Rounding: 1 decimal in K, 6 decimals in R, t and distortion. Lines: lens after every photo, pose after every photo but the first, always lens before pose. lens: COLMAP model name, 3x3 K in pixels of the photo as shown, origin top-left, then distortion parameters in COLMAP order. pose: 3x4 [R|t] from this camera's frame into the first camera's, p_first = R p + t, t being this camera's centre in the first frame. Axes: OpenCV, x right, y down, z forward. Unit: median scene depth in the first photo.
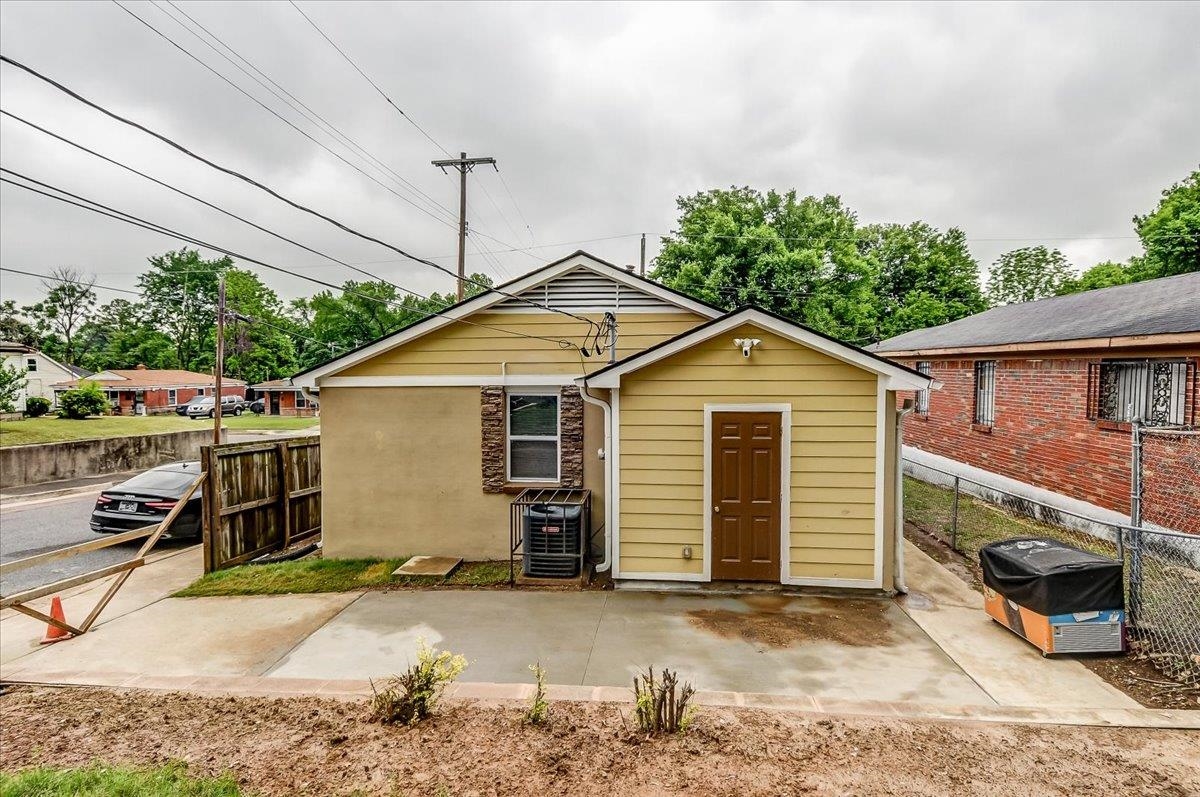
lens RADIAL K [[633.1, 0, 599.8], [0, 633.1, 393.6], [0, 0, 1]] dist [0.073865, -0.059516]
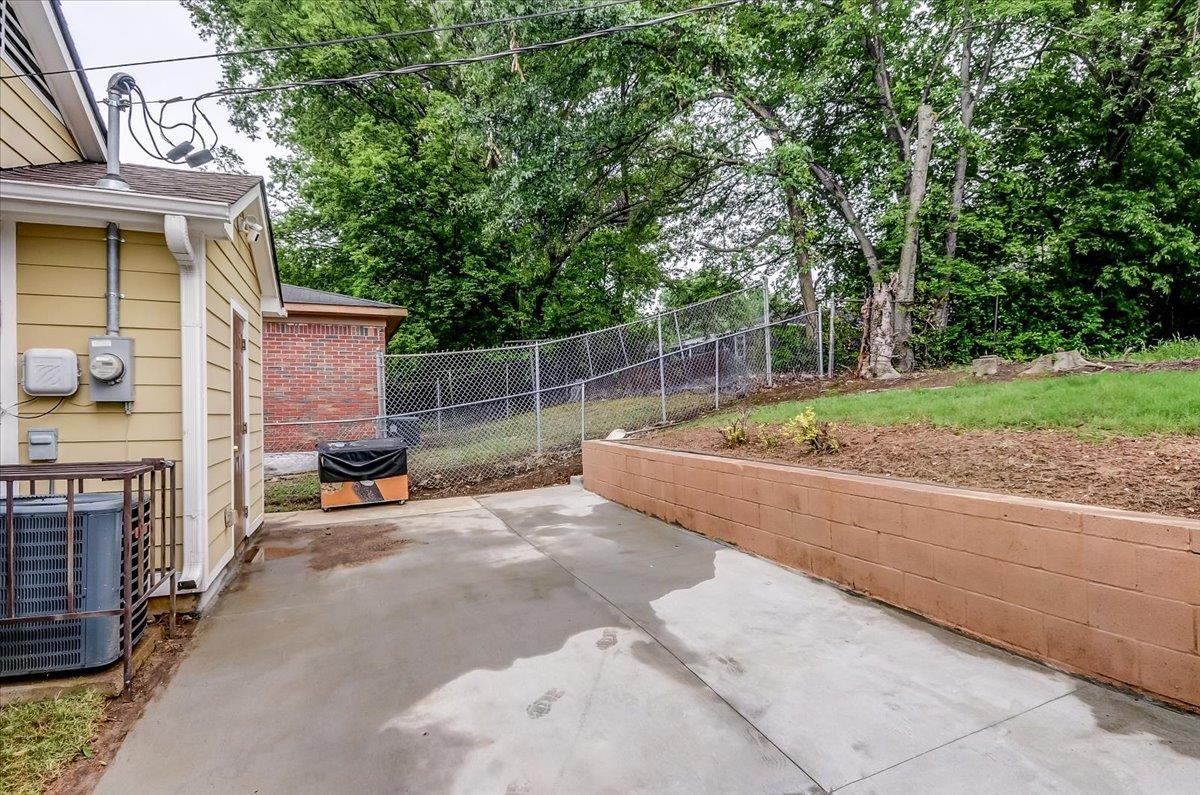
lens RADIAL K [[638.0, 0, 611.2], [0, 638.0, 405.3], [0, 0, 1]] dist [0.072855, -0.054205]
pose [[-0.468075, 0.019575, 0.883472, -0.597075], [0.056723, 0.998358, 0.007932, 0.142615], [-0.881866, 0.053826, -0.468417, 0.903790]]
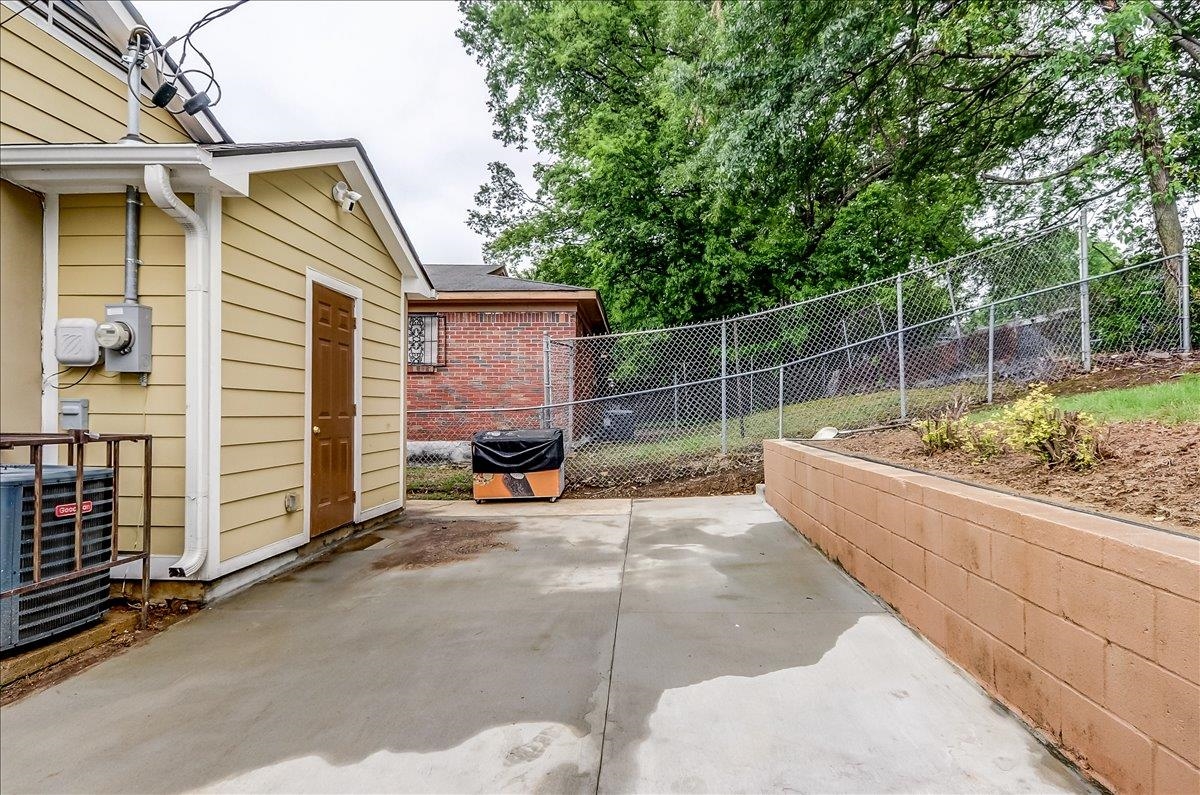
lens RADIAL K [[663.3, 0, 600.0], [0, 663.3, 397.5], [0, 0, 1]] dist [0.074771, -0.060107]
pose [[-0.032619, 0.027841, 0.999080, -0.489942], [0.042149, 0.998761, -0.026456, 0.168153], [-0.998579, 0.041247, -0.033752, 0.679736]]
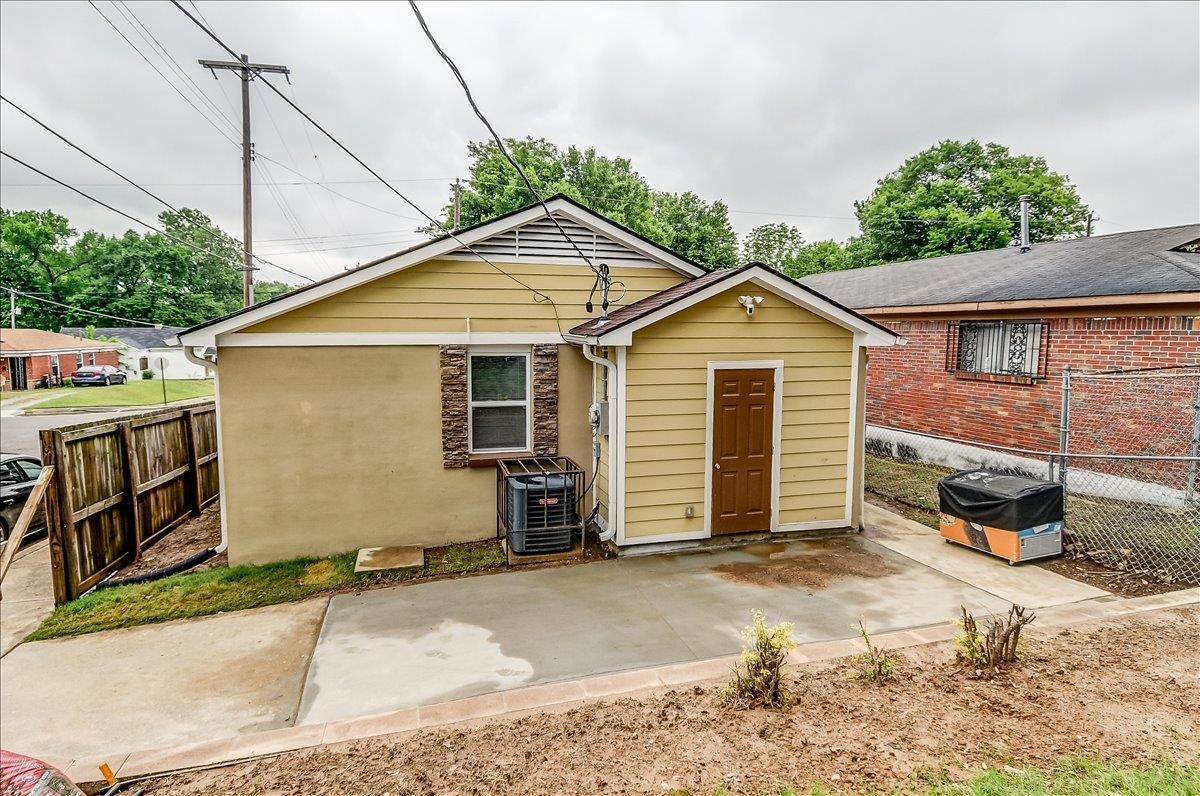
lens RADIAL K [[663.3, 0, 600.0], [0, 663.3, 398.0], [0, 0, 1]] dist [0.074771, -0.060107]
pose [[0.930300, -0.032007, 0.365400, -0.346002], [0.010059, 0.998037, 0.061811, 0.006532], [-0.366661, -0.053827, 0.928796, 0.089638]]
